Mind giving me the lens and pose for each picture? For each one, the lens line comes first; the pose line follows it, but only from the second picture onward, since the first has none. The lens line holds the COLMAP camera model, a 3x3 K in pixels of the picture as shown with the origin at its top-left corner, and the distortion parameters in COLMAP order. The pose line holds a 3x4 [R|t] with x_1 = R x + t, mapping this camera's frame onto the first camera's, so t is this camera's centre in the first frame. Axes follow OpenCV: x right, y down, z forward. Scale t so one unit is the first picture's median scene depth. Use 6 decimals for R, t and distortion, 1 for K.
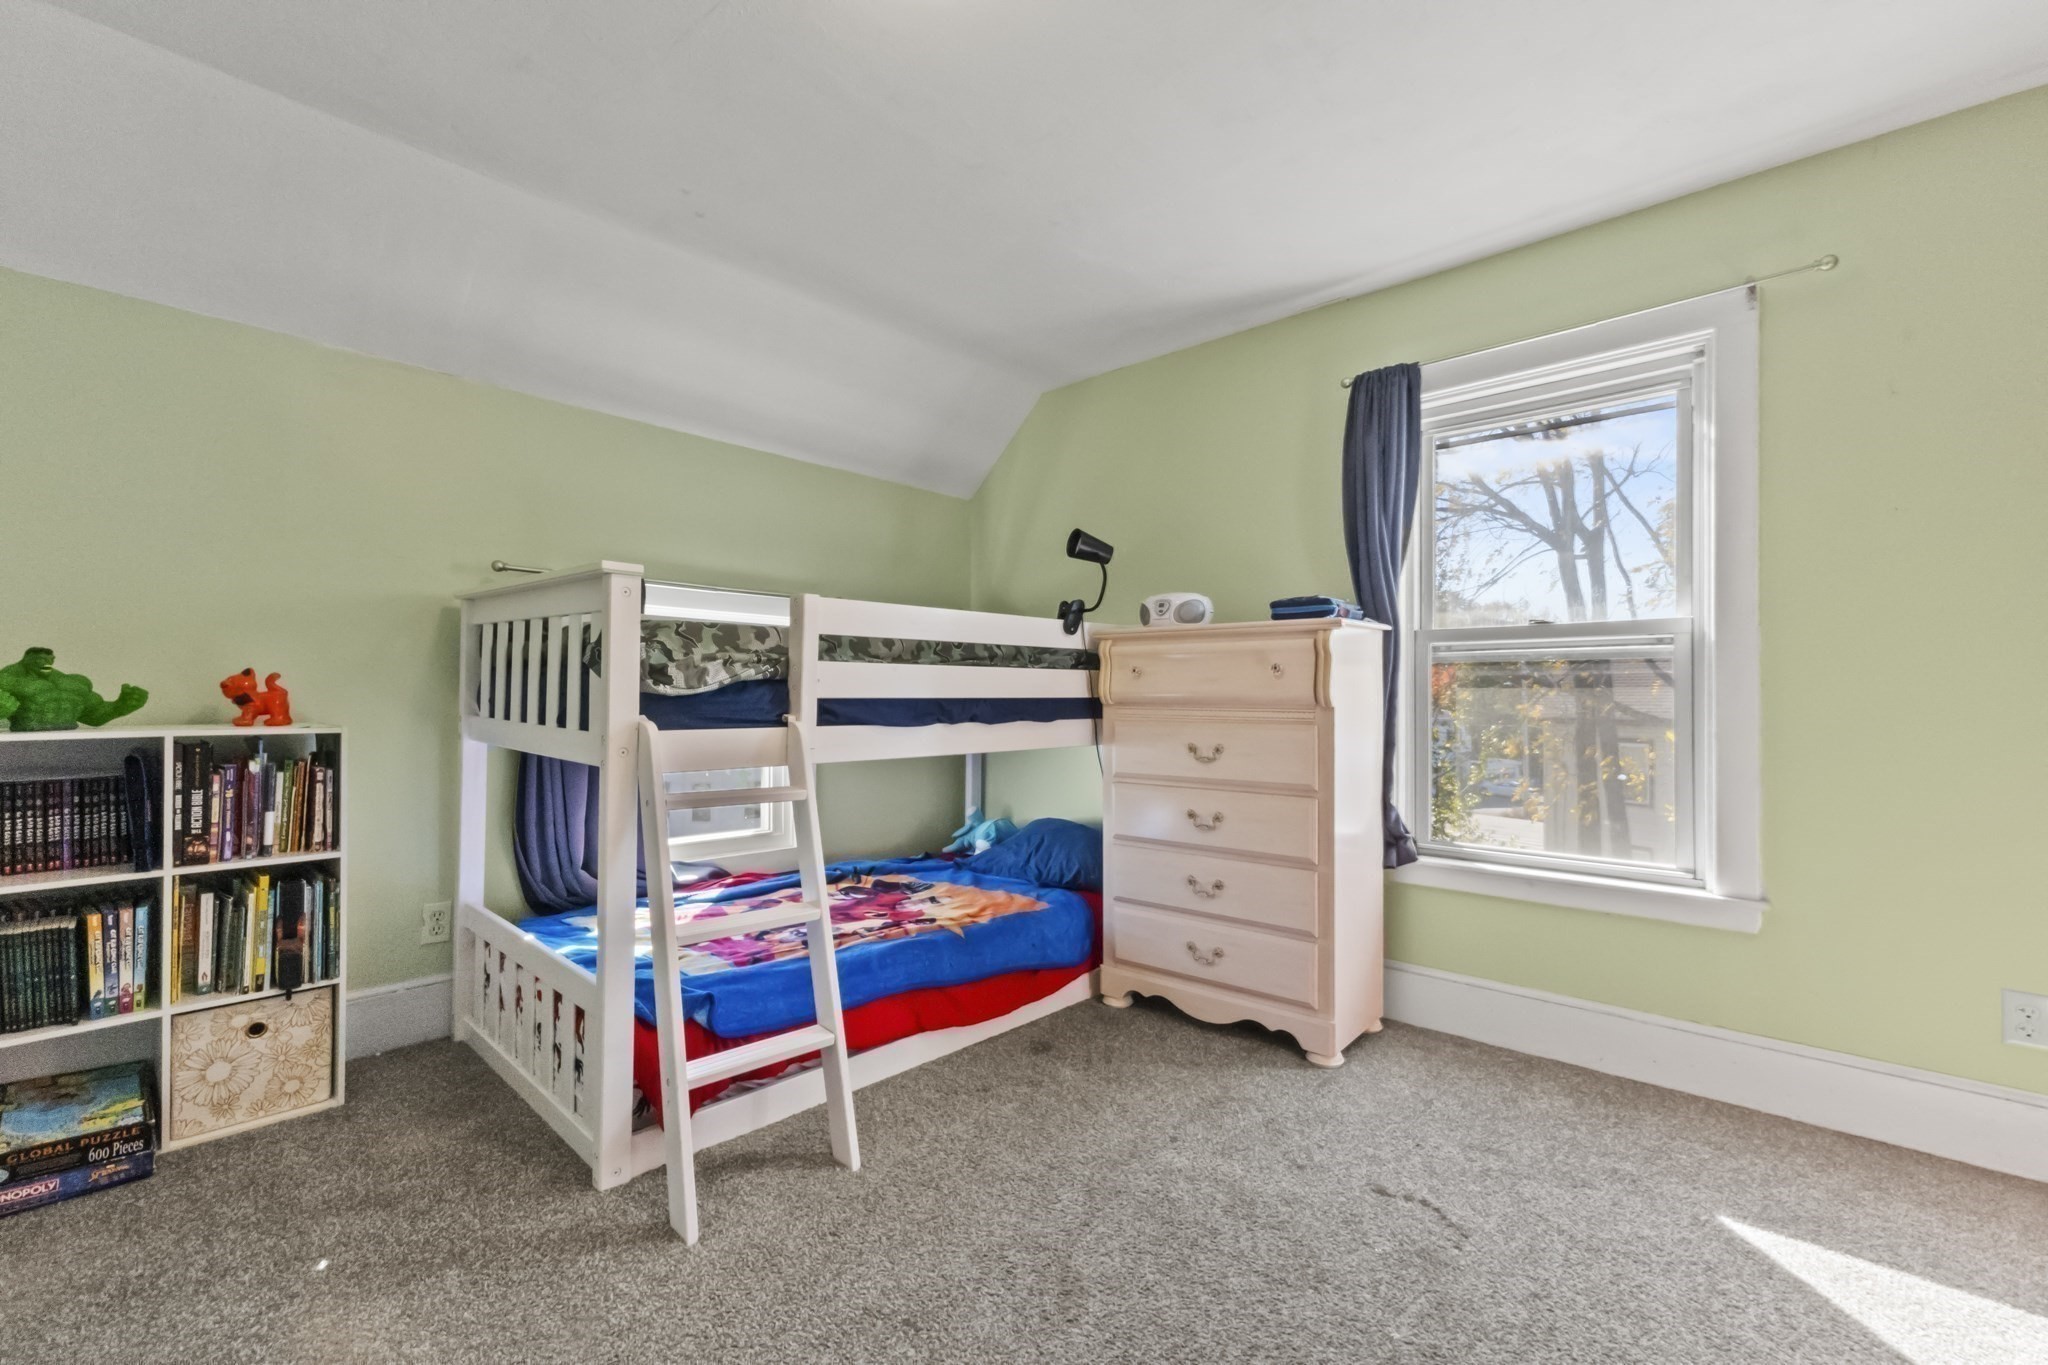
lens RADIAL K [[883.1, 0, 1025.7], [0, 883.1, 685.6], [0, 0, 1]] dist [-0.000372, 0.001160]
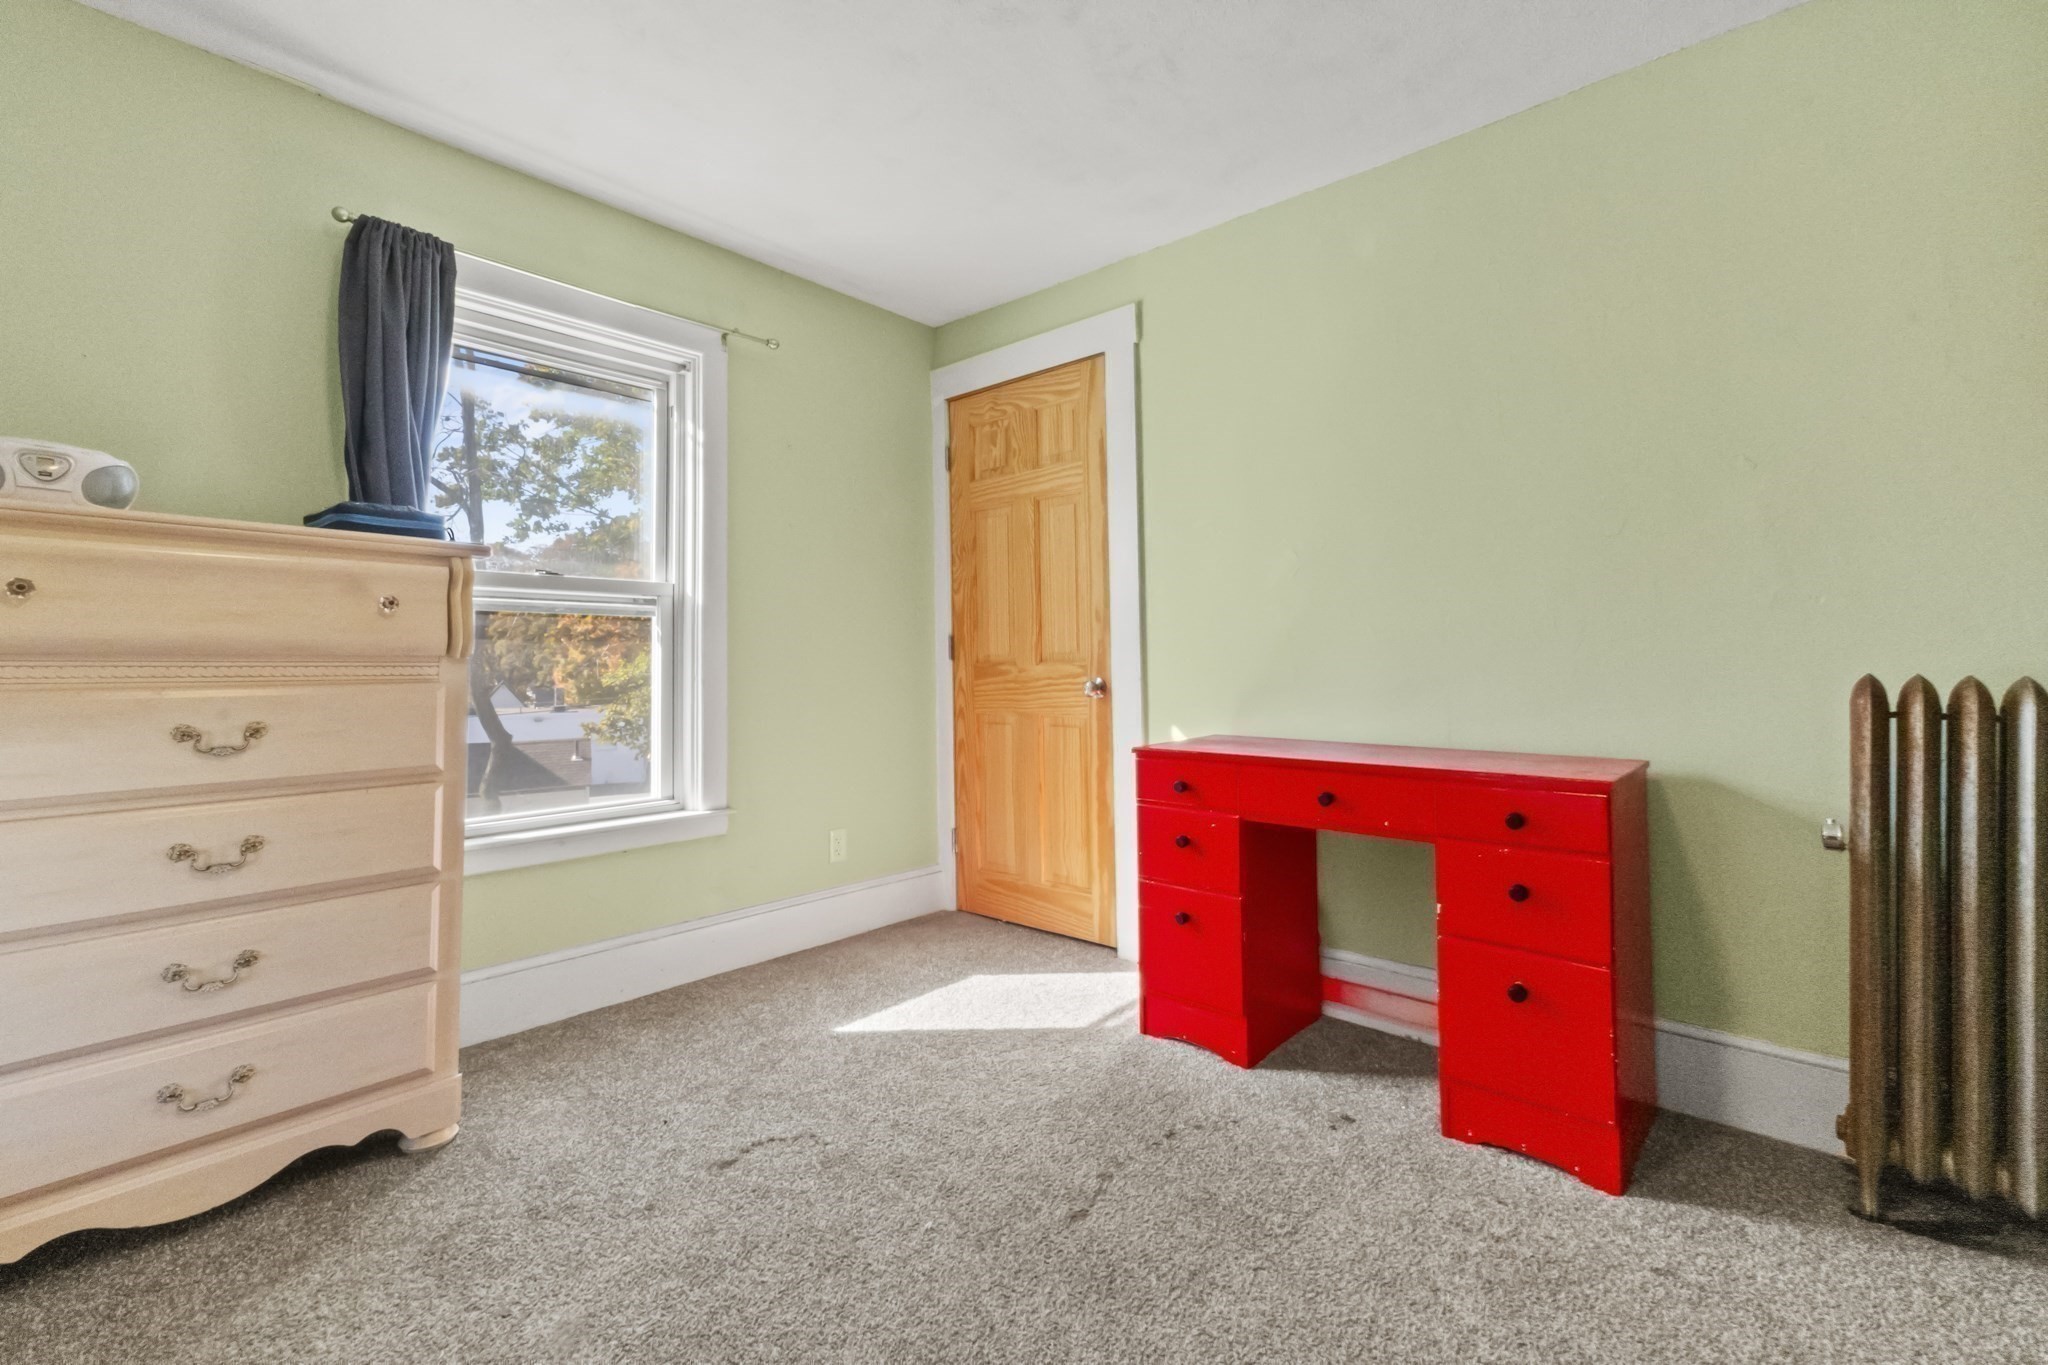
lens RADIAL K [[883.1, 0, 1044.1], [0, 883.1, 626.2], [0, 0, 1]] dist [-0.000372, 0.001160]
pose [[-0.031242, 0.038218, 0.998781, -0.434807], [-0.007183, 0.999234, -0.038460, 0.021944], [-0.999486, -0.008376, -0.030943, 0.520484]]
